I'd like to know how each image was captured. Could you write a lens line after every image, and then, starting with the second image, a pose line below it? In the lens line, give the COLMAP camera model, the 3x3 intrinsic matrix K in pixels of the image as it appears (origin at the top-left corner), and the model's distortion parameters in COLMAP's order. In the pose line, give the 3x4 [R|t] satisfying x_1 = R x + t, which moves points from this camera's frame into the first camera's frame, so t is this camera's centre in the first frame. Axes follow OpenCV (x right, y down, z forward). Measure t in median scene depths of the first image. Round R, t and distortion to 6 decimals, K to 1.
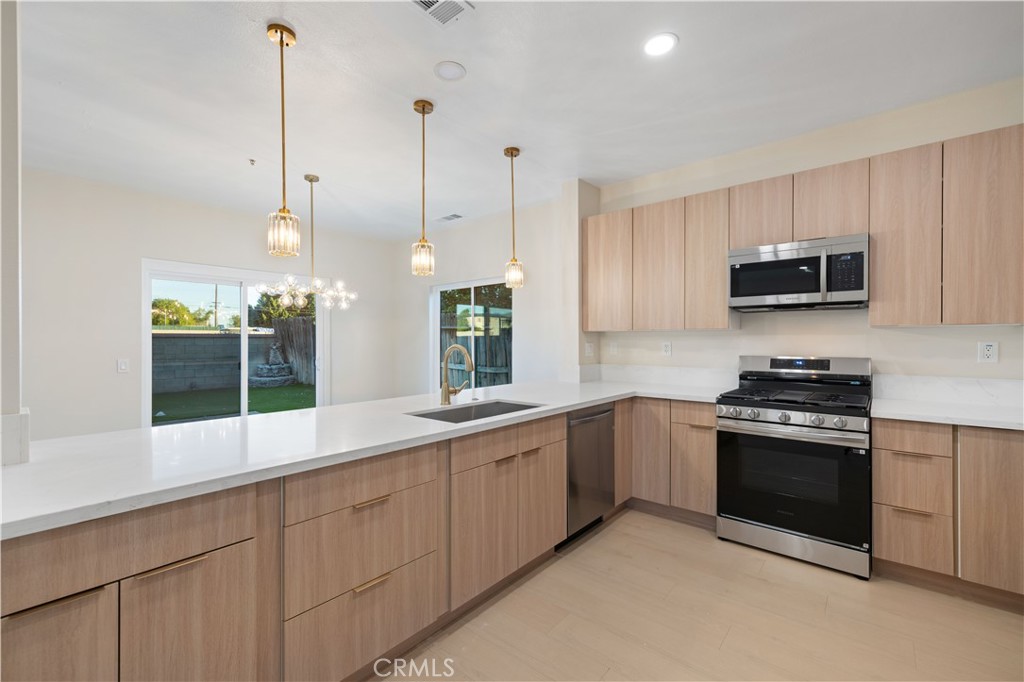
lens RADIAL K [[431.5, 0, 505.7], [0, 431.5, 340.3], [0, 0, 1]] dist [0.001219, -0.000048]
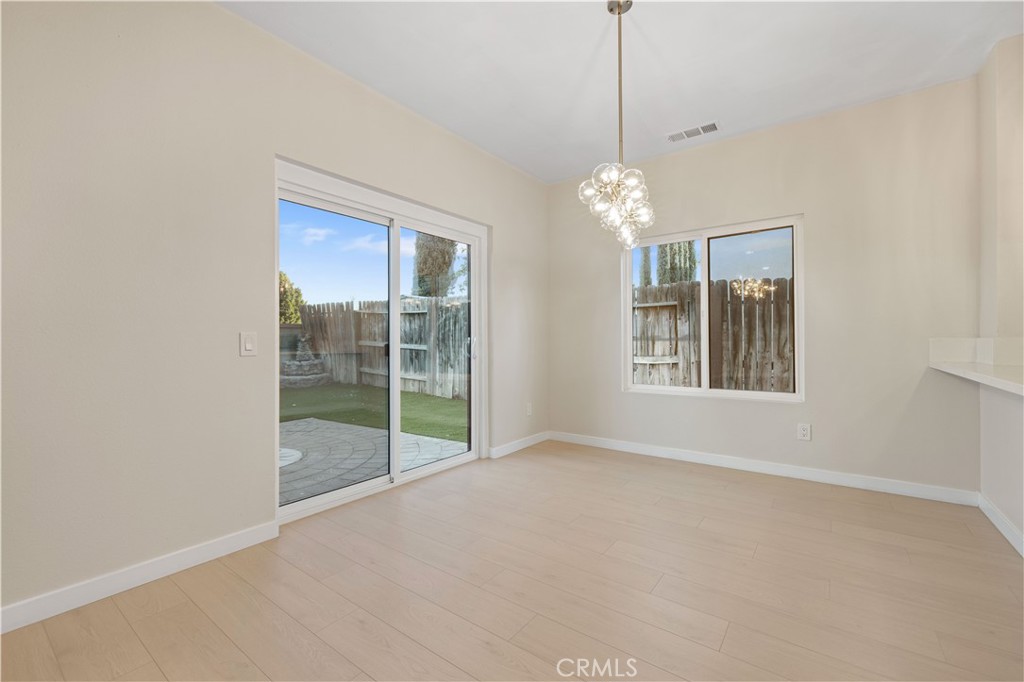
lens RADIAL K [[431.5, 0, 507.5], [0, 431.5, 338.1], [0, 0, 1]] dist [0.001219, -0.000048]
pose [[0.997465, -0.003467, 0.071077, -0.854927], [0.003795, 0.999983, -0.004471, 0.079082], [-0.071060, 0.004729, 0.997461, 0.616348]]
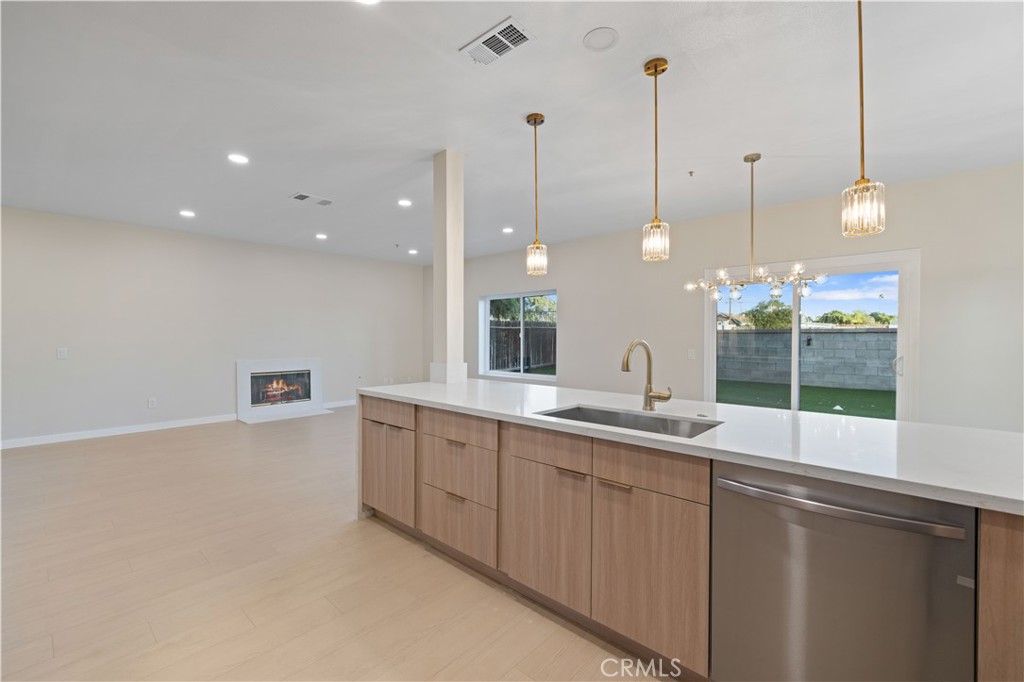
lens RADIAL K [[431.5, 0, 515.2], [0, 431.5, 342.9], [0, 0, 1]] dist [0.001219, -0.000048]
pose [[-0.008295, 0.019886, -0.999768, 0.648057], [-0.005466, 0.999786, 0.019931, 0.000904], [0.999951, 0.005630, -0.008184, 0.675965]]
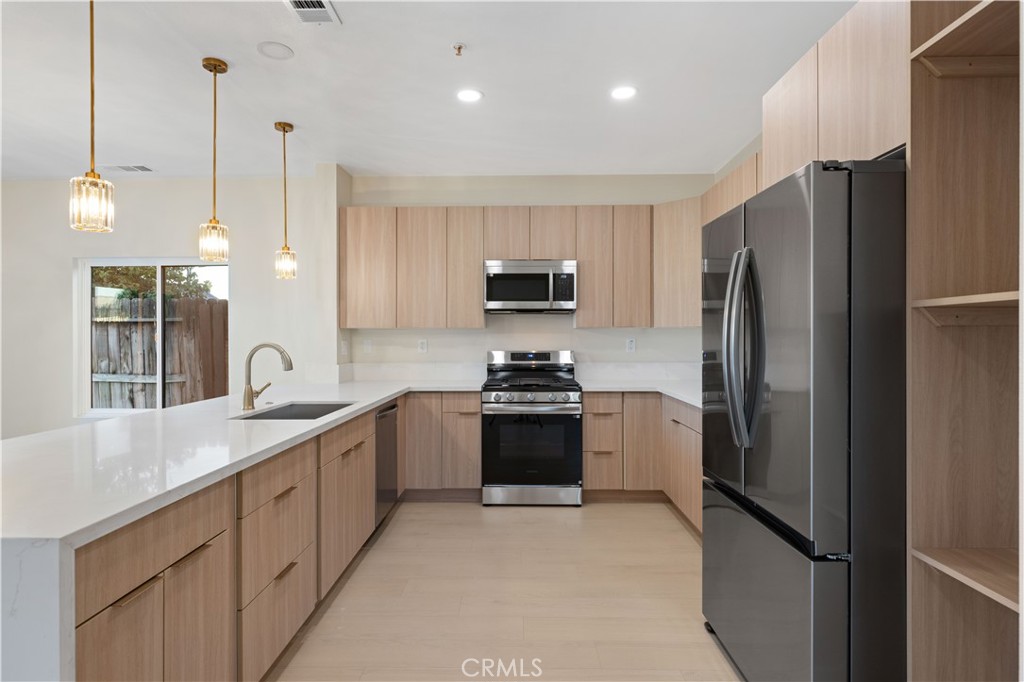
lens RADIAL K [[548.6, 0, 508.1], [0, 548.6, 337.2], [0, 0, 1]] dist [-0.000639, 0.000369]
pose [[0.769843, 0.000903, 0.638233, -0.409973], [0.000606, 0.999998, -0.002146, 0.002111], [-0.638233, 0.002038, 0.769840, -0.195535]]
